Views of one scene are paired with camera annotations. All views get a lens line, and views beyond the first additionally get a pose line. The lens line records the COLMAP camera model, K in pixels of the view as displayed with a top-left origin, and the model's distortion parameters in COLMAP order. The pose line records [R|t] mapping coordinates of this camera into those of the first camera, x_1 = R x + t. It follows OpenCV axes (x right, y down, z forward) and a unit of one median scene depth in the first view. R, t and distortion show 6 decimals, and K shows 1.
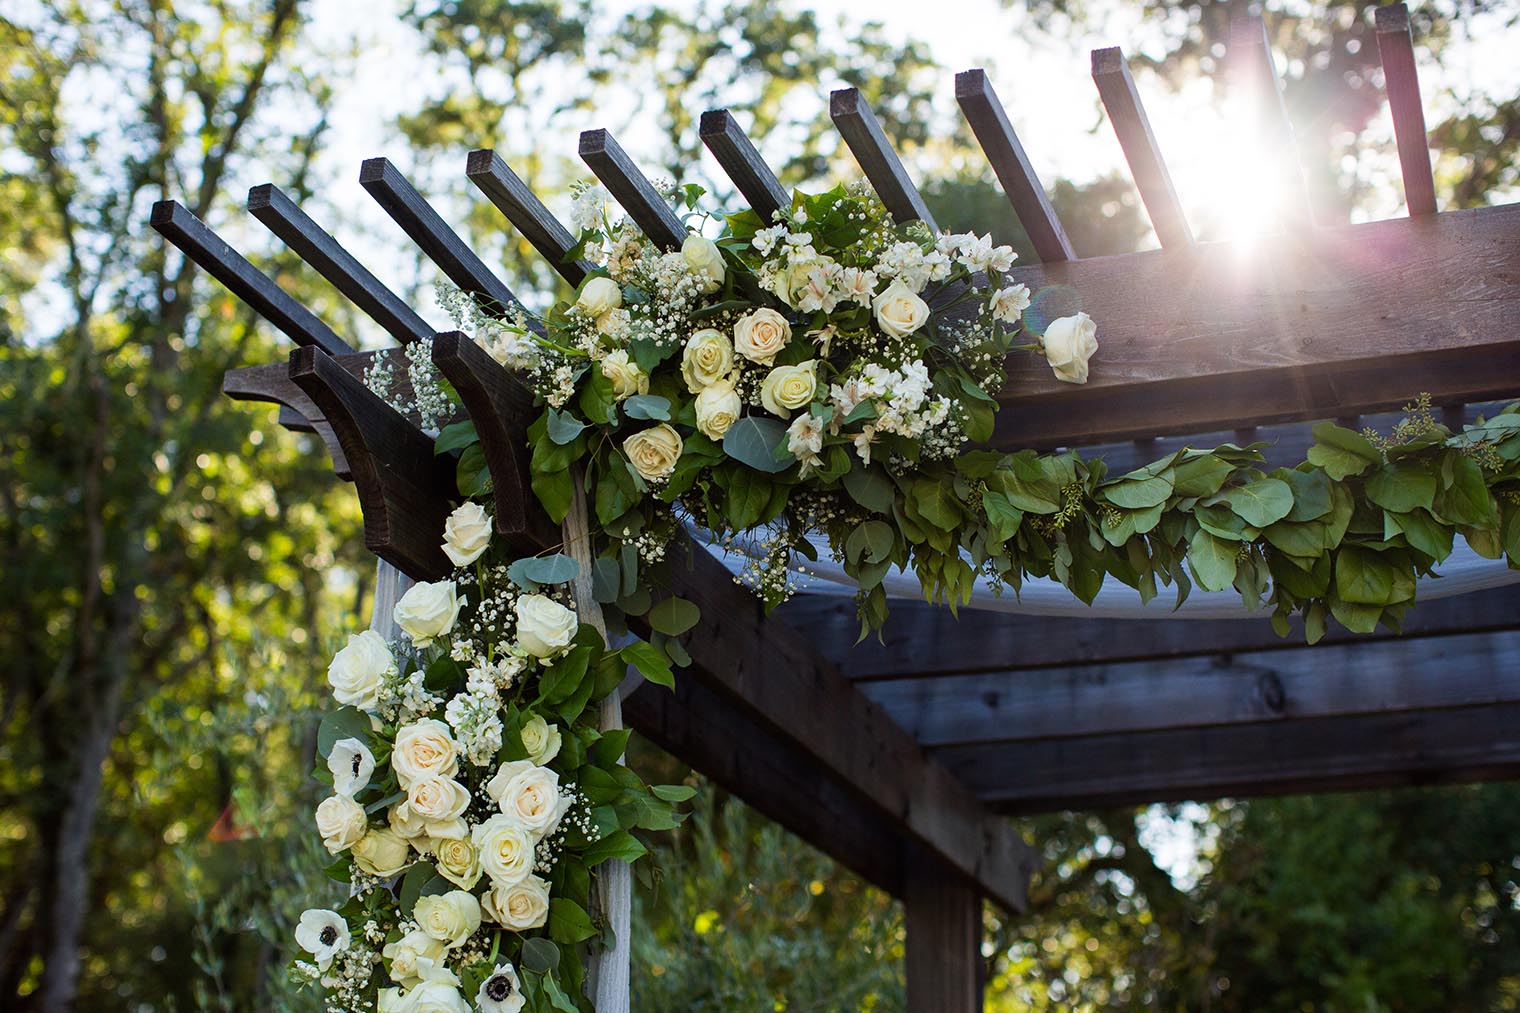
lens RADIAL K [[2214.8, 0, 760.7], [0, 2214.8, 480.5], [0, 0, 1]] dist [-0.151115, 0.232476]
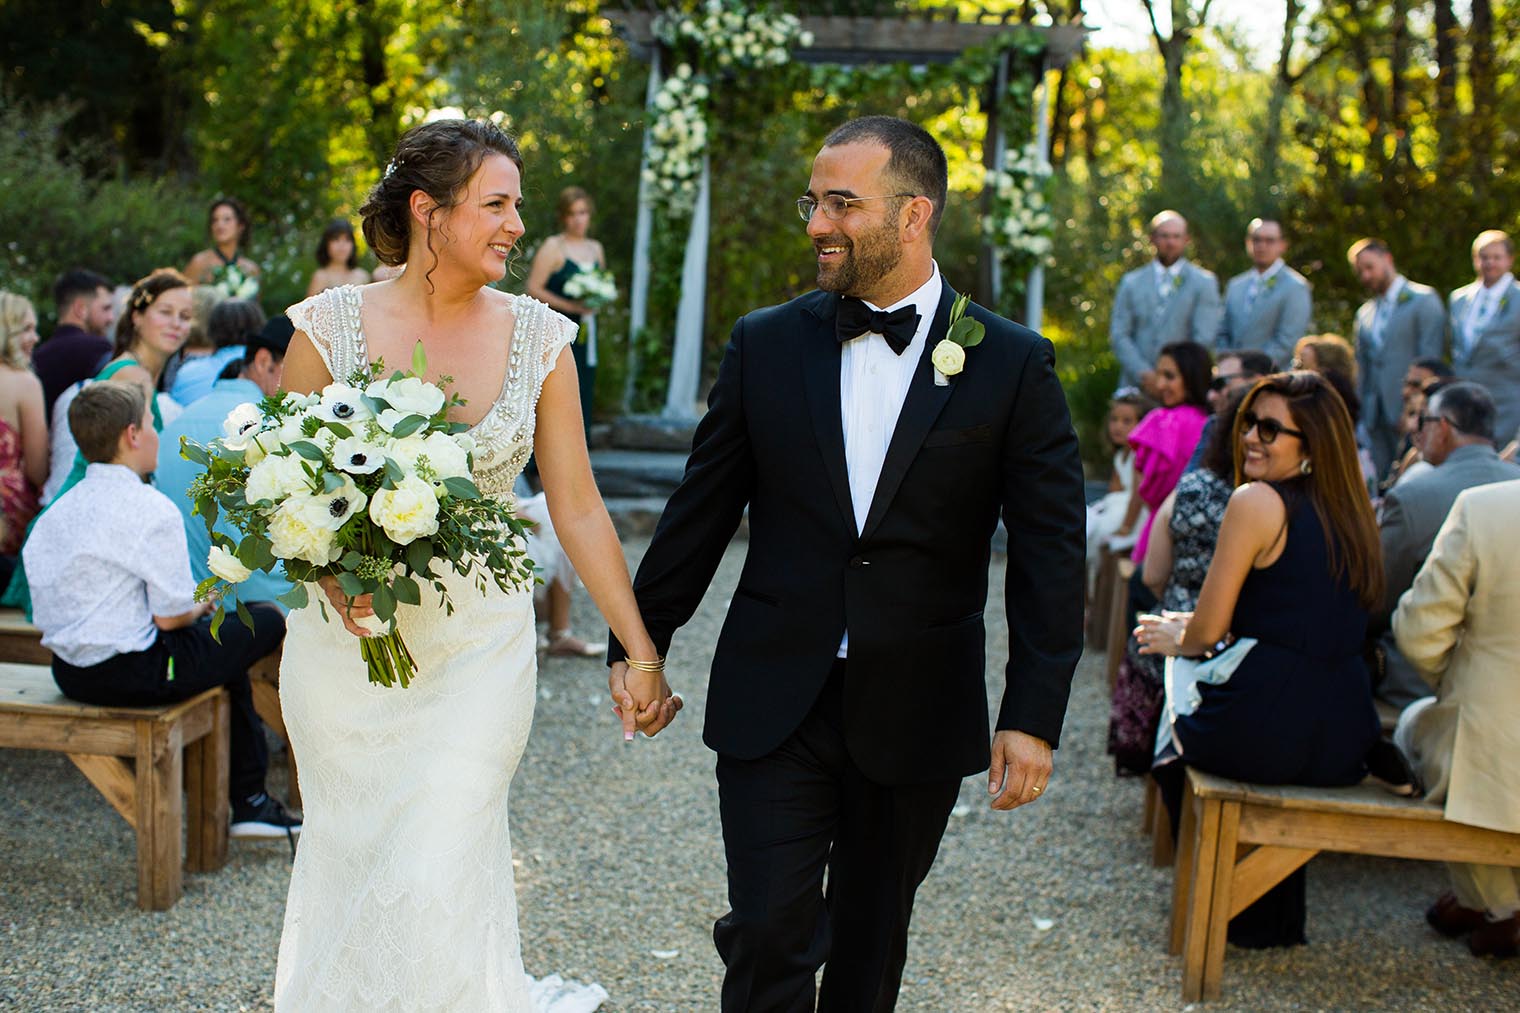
lens RADIAL K [[2214.8, 0, 760.7], [0, 2214.8, 480.5], [0, 0, 1]] dist [-0.151115, 0.232476]
pose [[0.946506, -0.027798, 0.321487, -1.600038], [-0.121180, 0.892743, 0.433965, -1.332581], [-0.299068, -0.449709, 0.841618, -3.633748]]
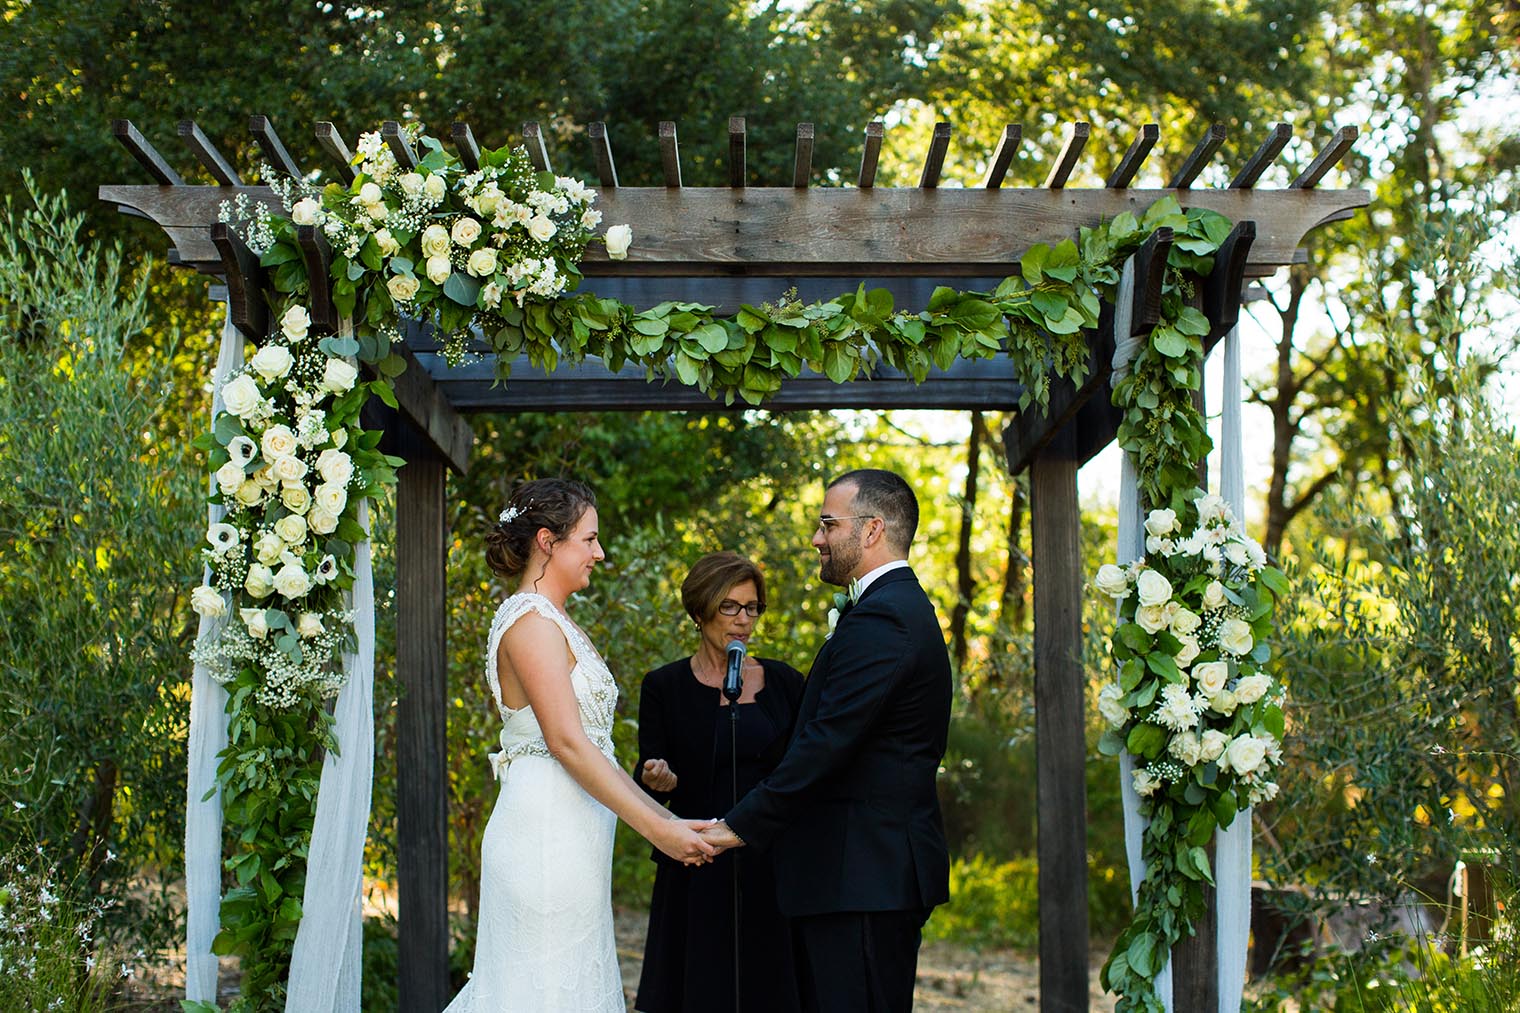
lens RADIAL K [[2214.8, 0, 760.7], [0, 2214.8, 480.5], [0, 0, 1]] dist [-0.151115, 0.232476]
pose [[0.935183, 0.017971, 0.353708, -0.429614], [-0.106500, 0.966758, 0.232460, -0.326812], [-0.337772, -0.255062, 0.906009, -0.857763]]
